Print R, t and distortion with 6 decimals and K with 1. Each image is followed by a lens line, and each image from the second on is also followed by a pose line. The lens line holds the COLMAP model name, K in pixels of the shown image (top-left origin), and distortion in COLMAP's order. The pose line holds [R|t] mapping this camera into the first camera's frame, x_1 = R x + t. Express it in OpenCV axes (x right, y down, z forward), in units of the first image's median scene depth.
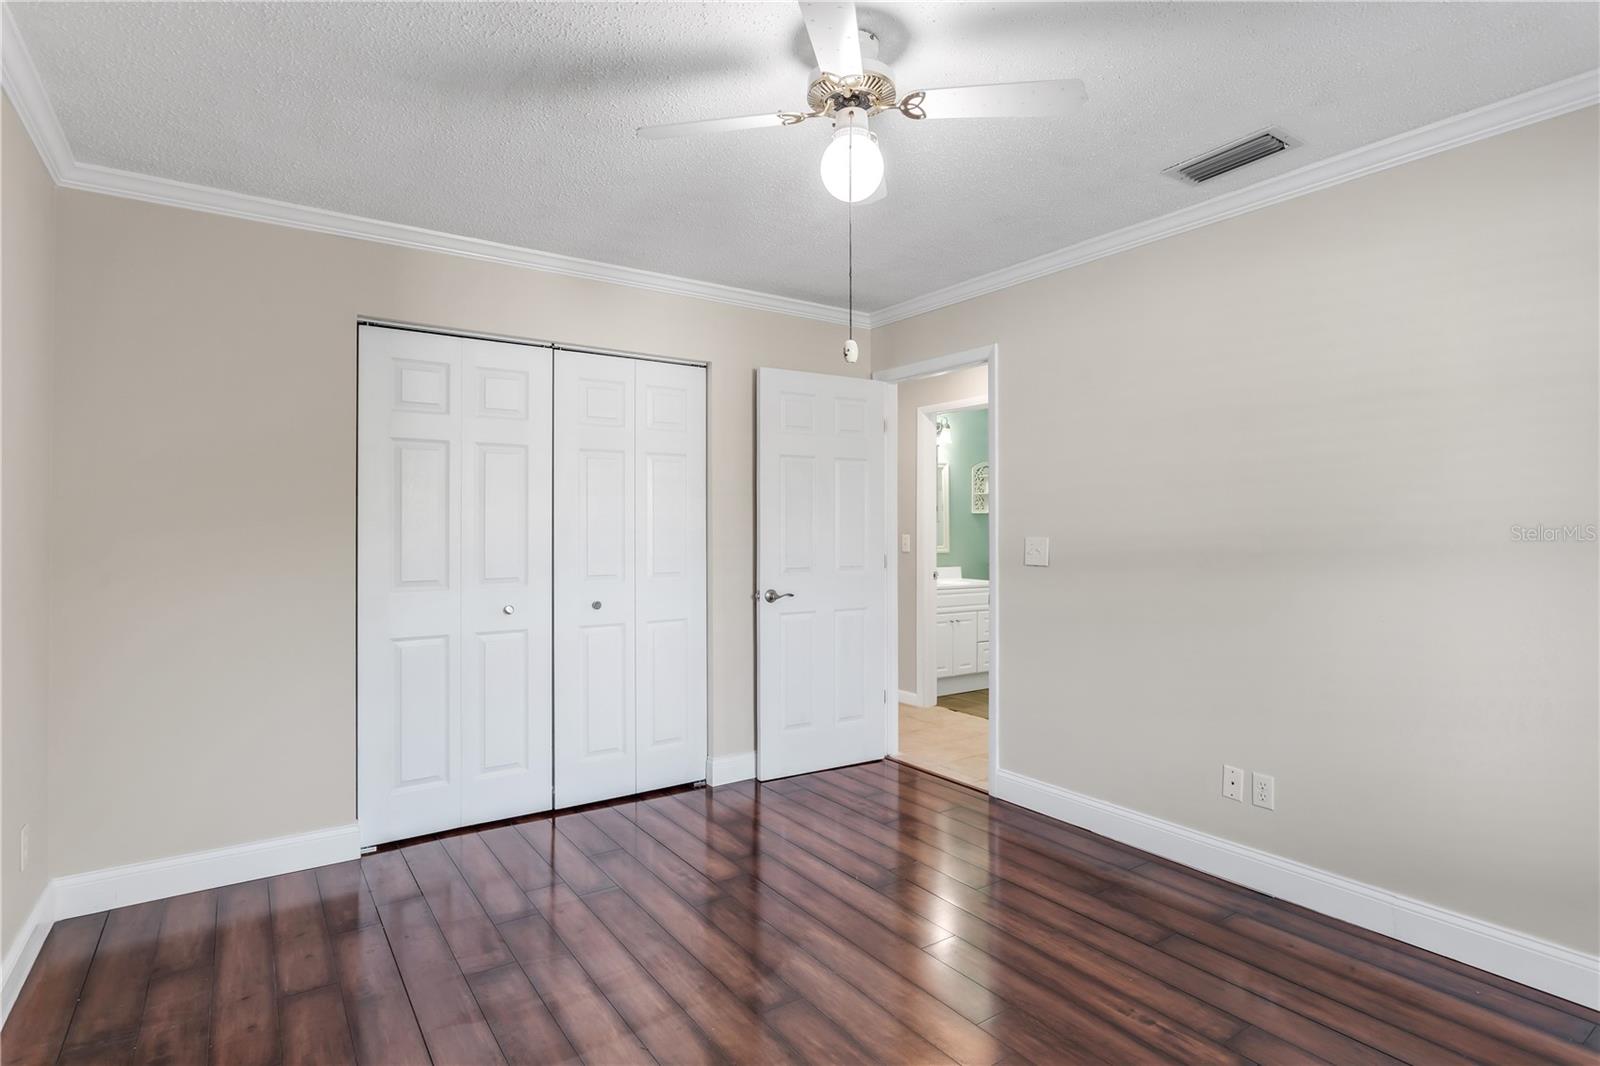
lens RADIAL K [[797.3, 0, 805.7], [0, 797.3, 517.6], [0, 0, 1]] dist [-0.001400, 0.001437]
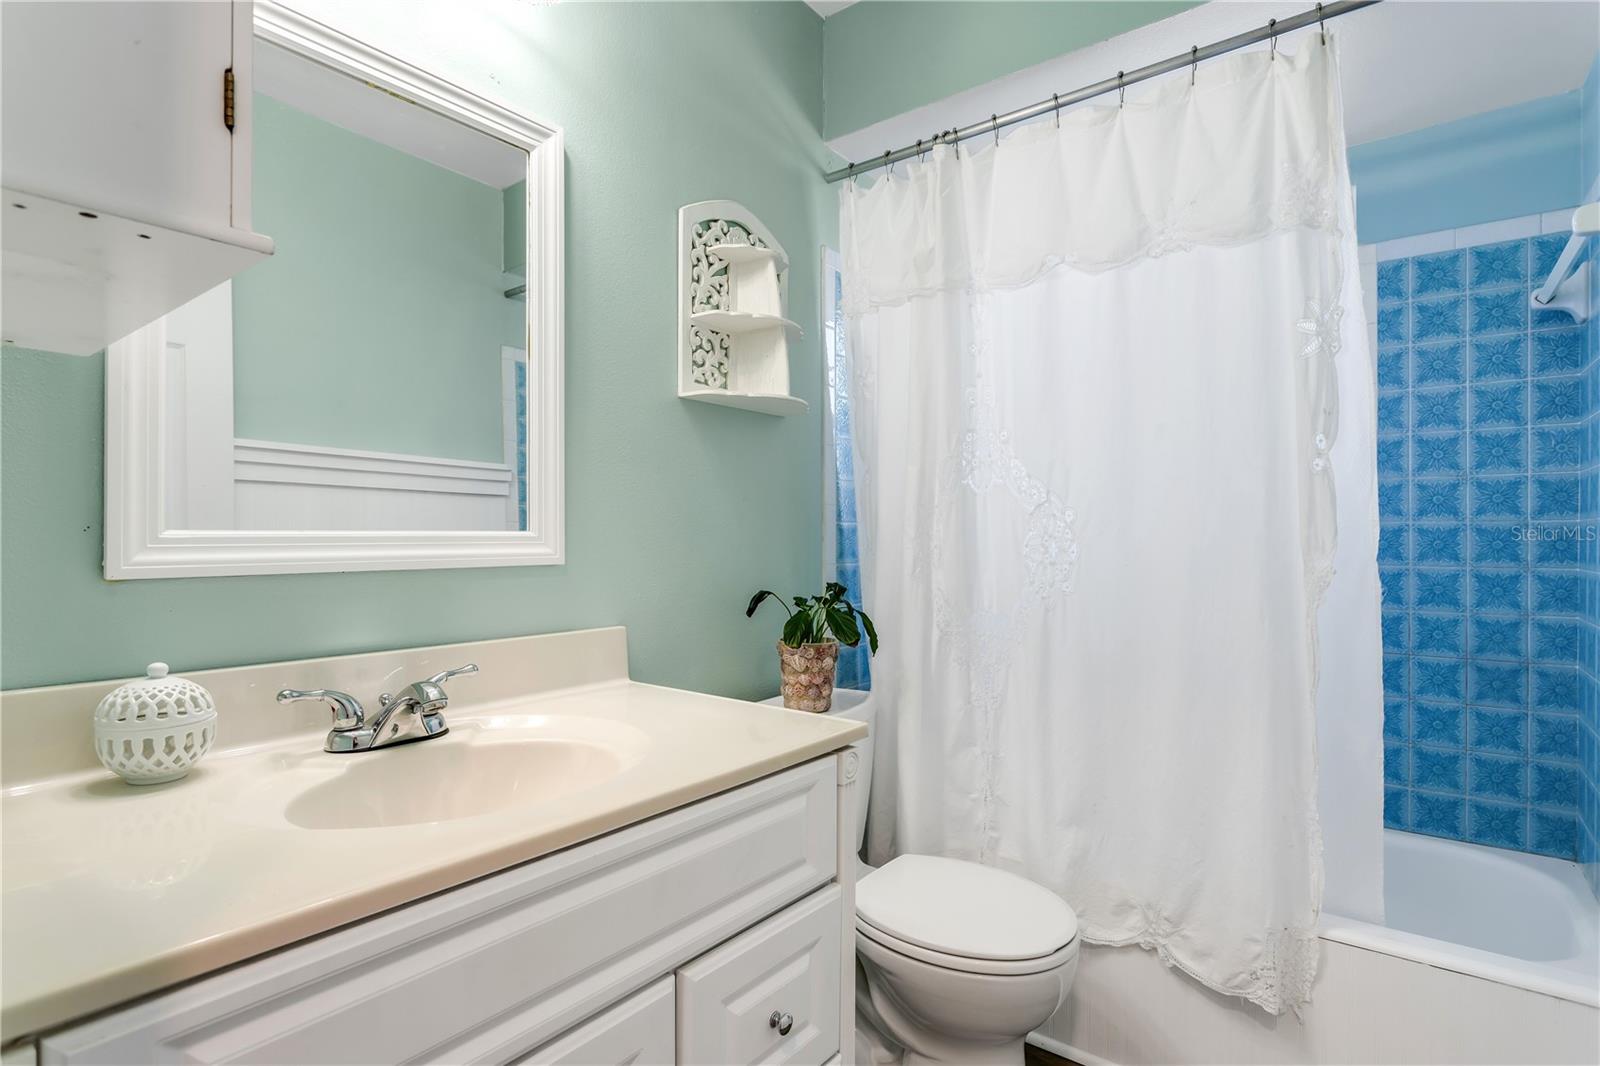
lens RADIAL K [[797.3, 0, 799.3], [0, 797.3, 534.0], [0, 0, 1]] dist [-0.001400, 0.001437]
pose [[0.956157, 0.001061, 0.292854, 0.173101], [-0.001037, 0.999999, -0.000237, 0.035659], [-0.292854, -0.000077, 0.956157, 0.760488]]
